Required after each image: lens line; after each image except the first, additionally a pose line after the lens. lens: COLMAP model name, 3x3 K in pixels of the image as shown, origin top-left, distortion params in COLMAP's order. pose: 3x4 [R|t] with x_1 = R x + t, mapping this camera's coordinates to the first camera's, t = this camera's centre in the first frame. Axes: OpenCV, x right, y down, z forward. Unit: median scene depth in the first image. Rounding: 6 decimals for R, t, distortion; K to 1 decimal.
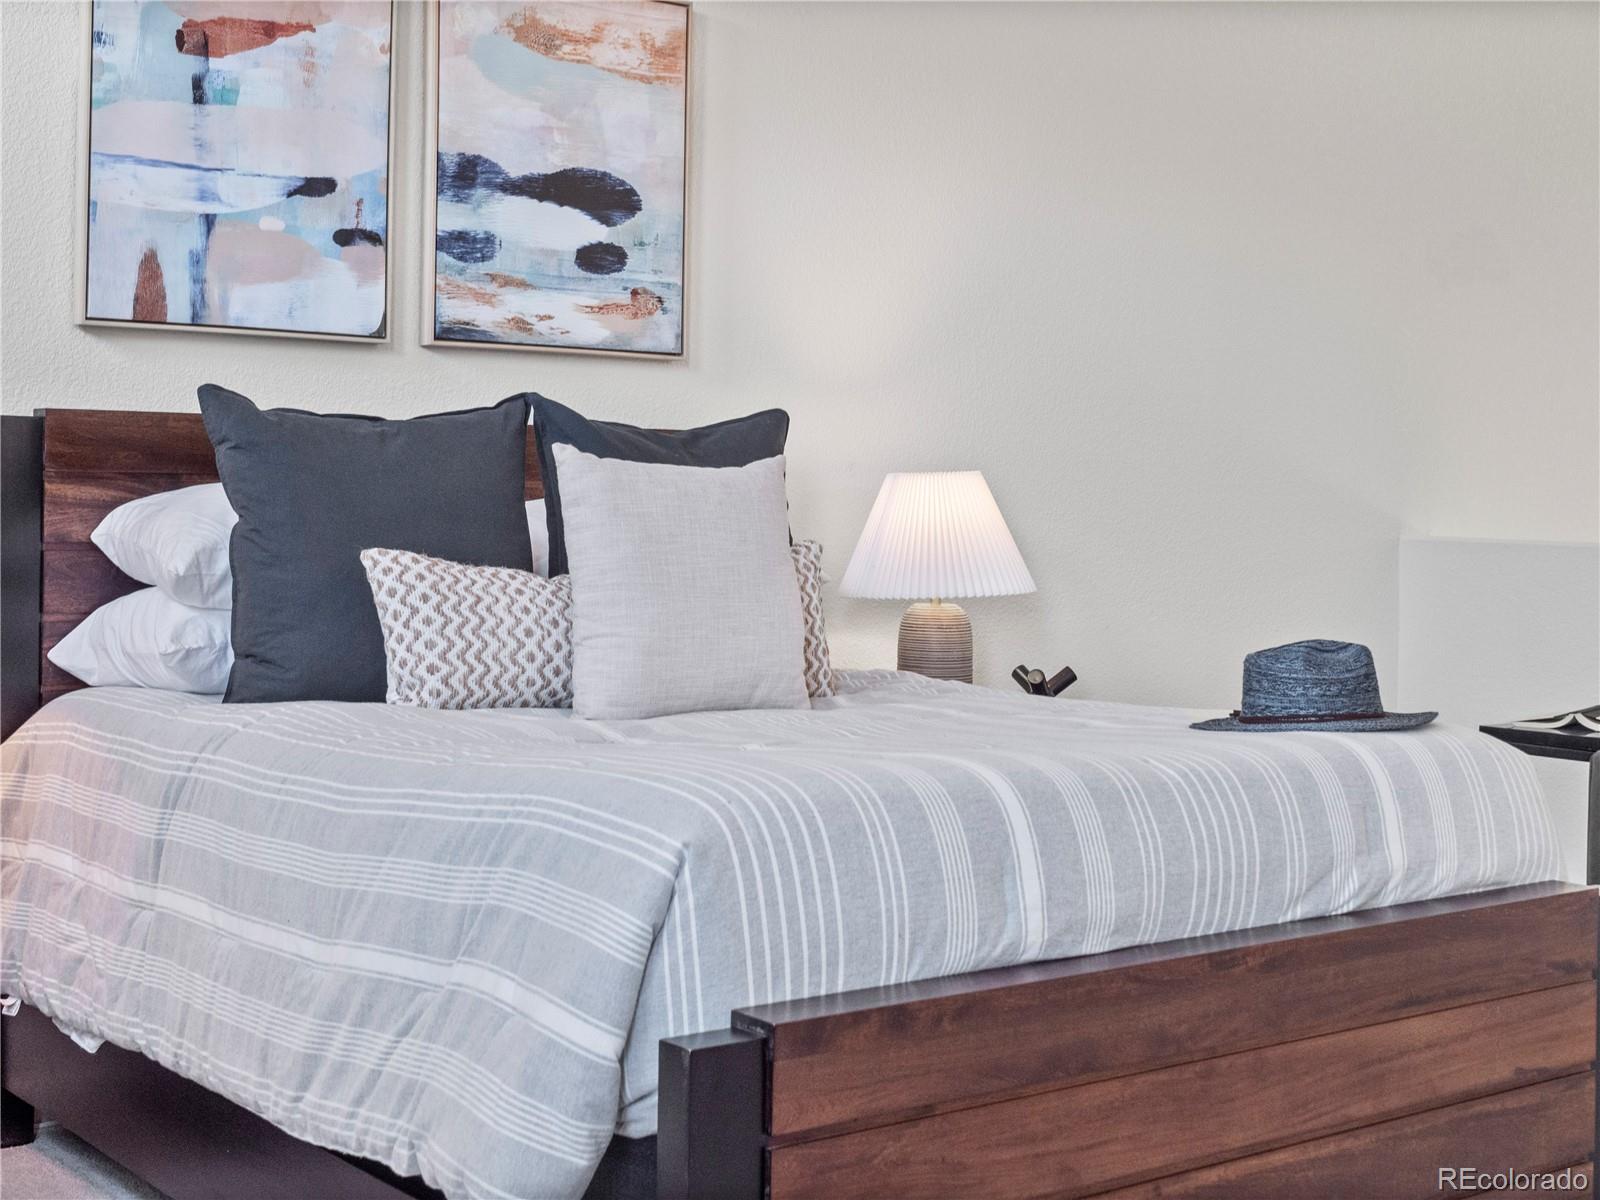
lens RADIAL K [[2144.3, 0, 800.0], [0, 2144.3, 600.0], [0, 0, 1]] dist [-0.032660, -0.043074]
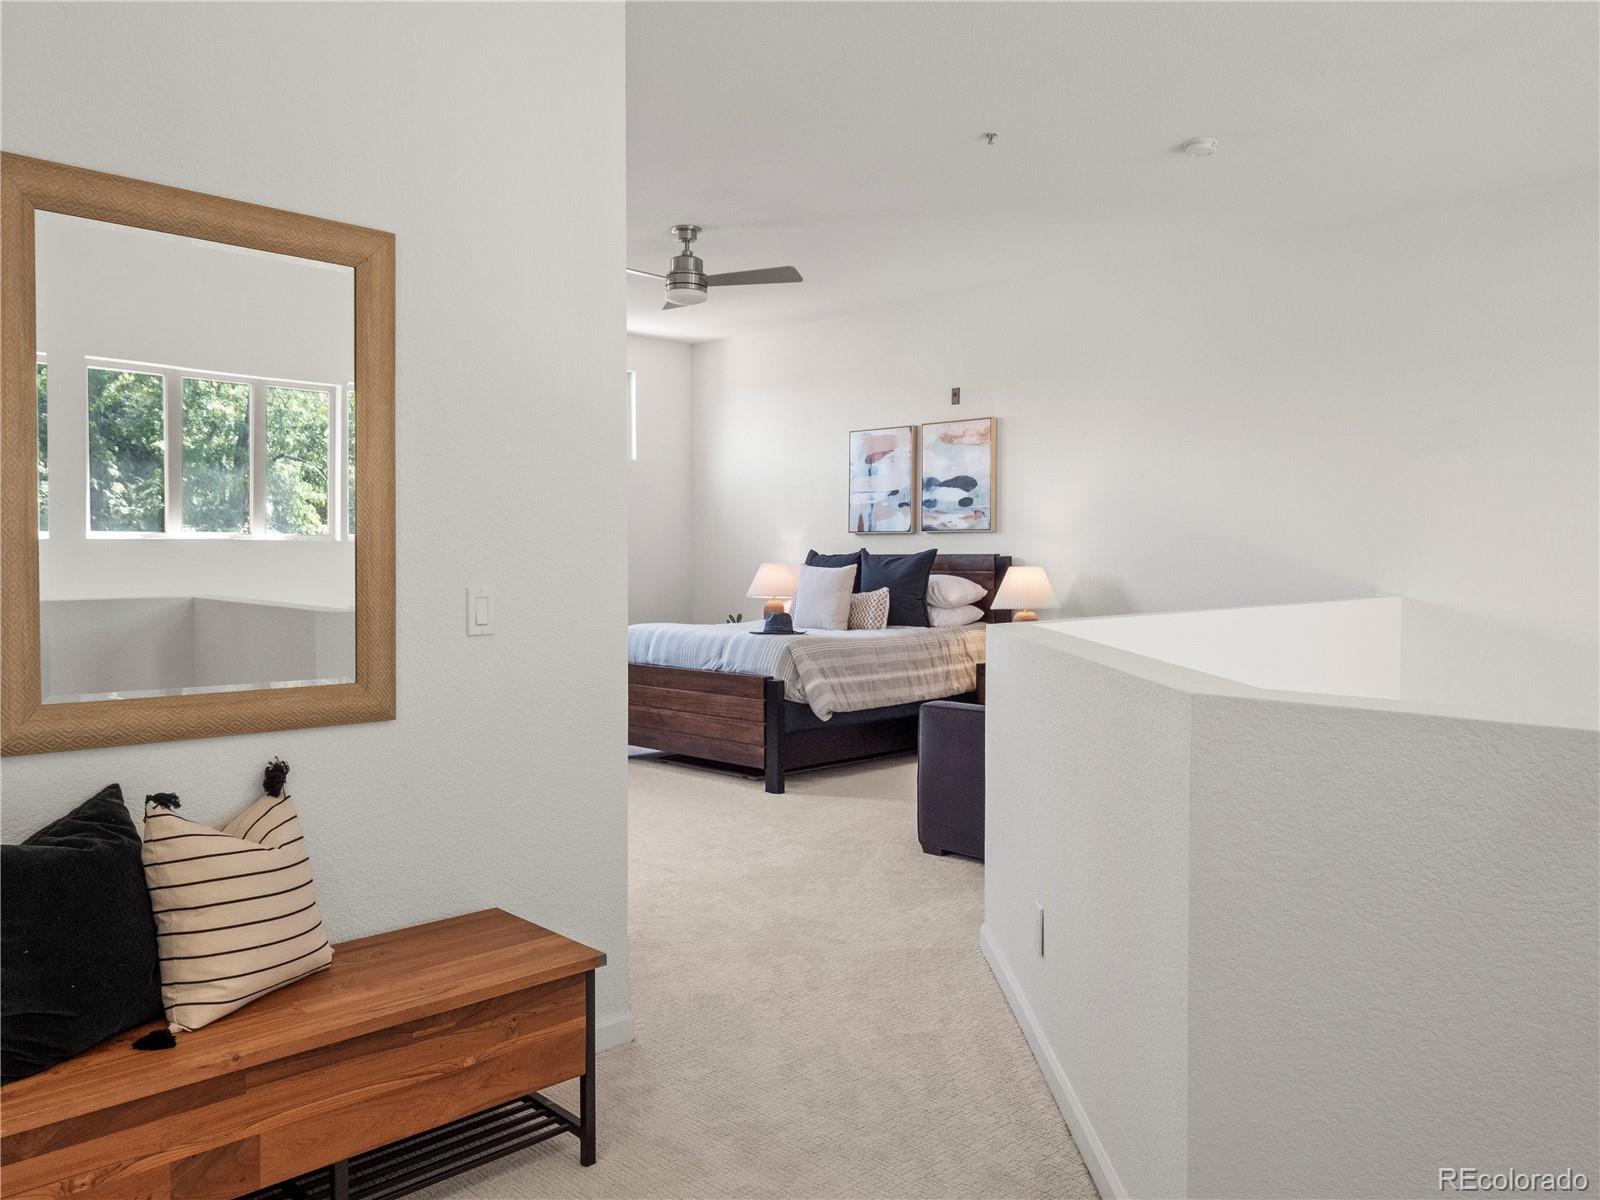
lens RADIAL K [[1177.2, 0, 801.4], [0, 1177.2, 598.7], [0, 0, 1]] dist [0.001781, 0.000086]
pose [[0.147714, 0.021579, -0.988795, 1.715554], [-0.048071, 0.998737, 0.014614, -0.028511], [0.987861, 0.045373, 0.148565, 0.516703]]
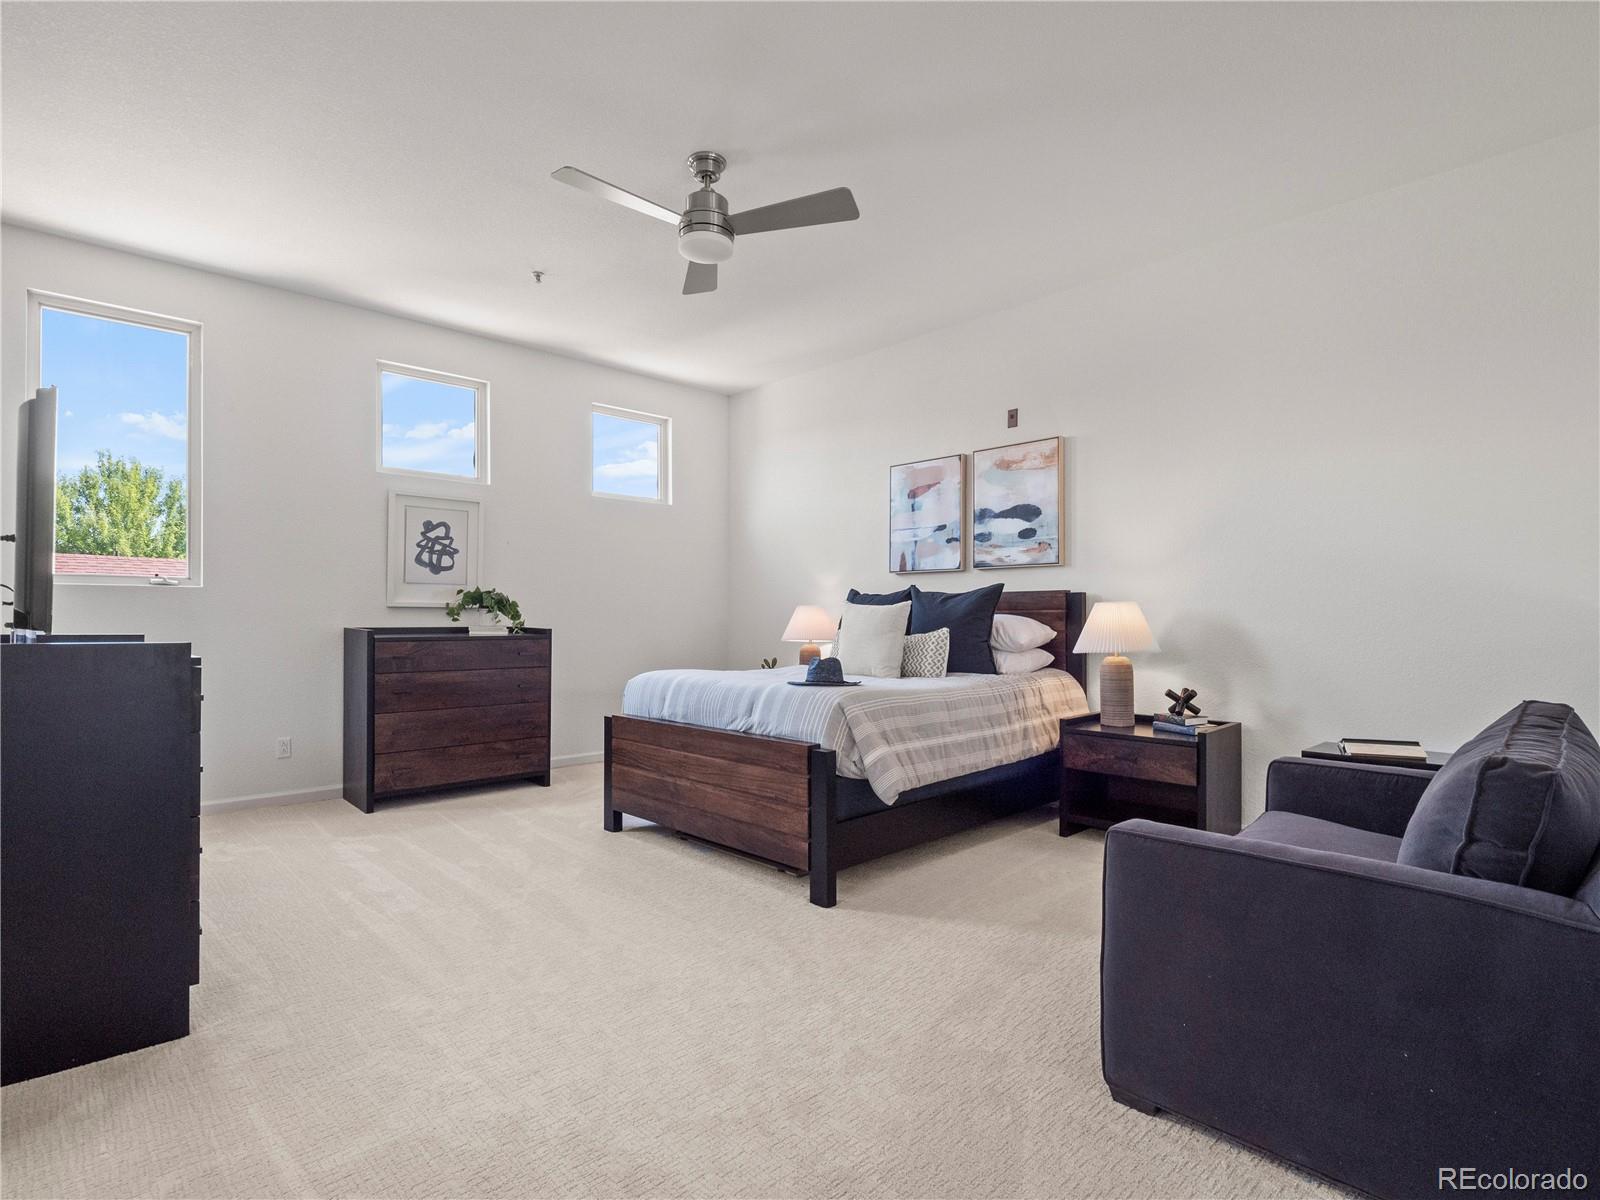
lens RADIAL K [[797.2, 0, 794.4], [0, 797.2, 608.8], [0, 0, 1]] dist [0.000466, -0.000004]
pose [[0.121335, -0.025725, -0.992278, 0.984233], [-0.047601, 0.998363, -0.031704, -0.008524], [0.991470, 0.051080, 0.119912, 0.586727]]
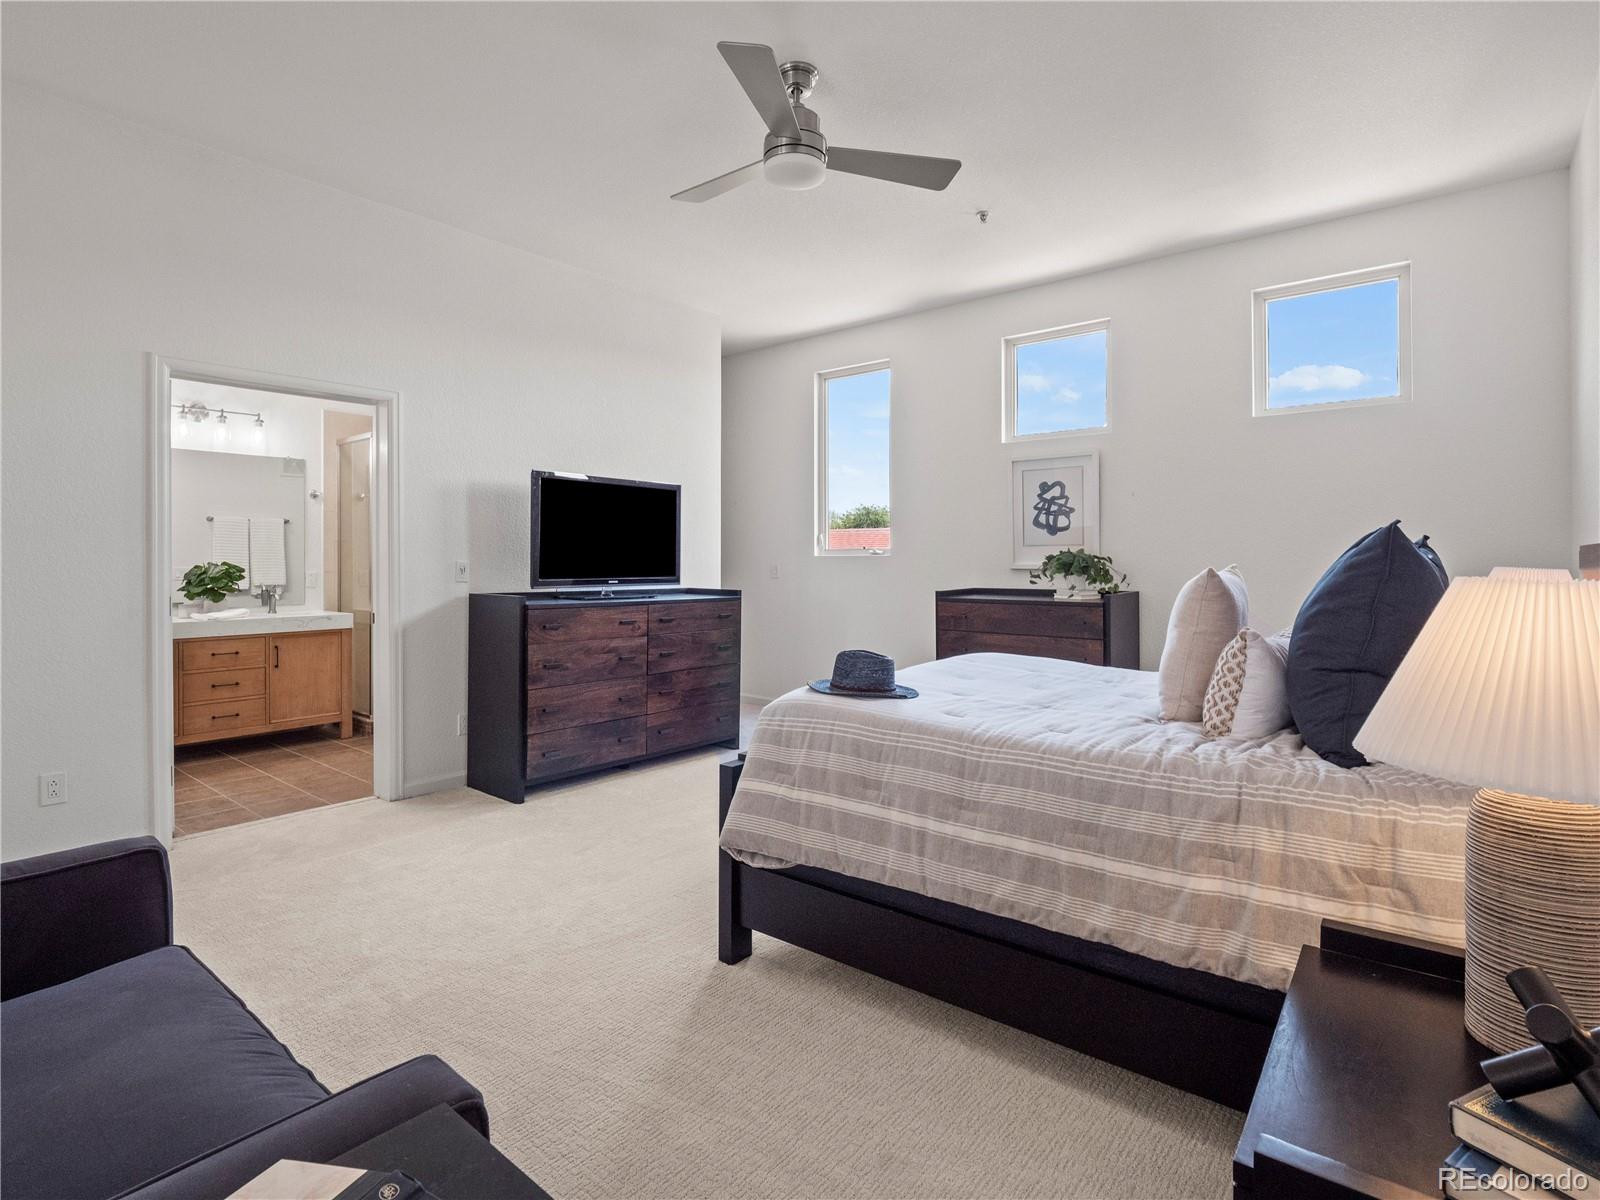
lens RADIAL K [[810.6, 0, 802.0], [0, 810.6, 555.6], [0, 0, 1]] dist [0.000038, -0.000076]
pose [[-0.967269, -0.015360, -0.253288, 0.357926], [-0.024756, 0.999117, 0.033951, -0.078126], [0.252543, 0.039110, -0.966795, 1.294816]]
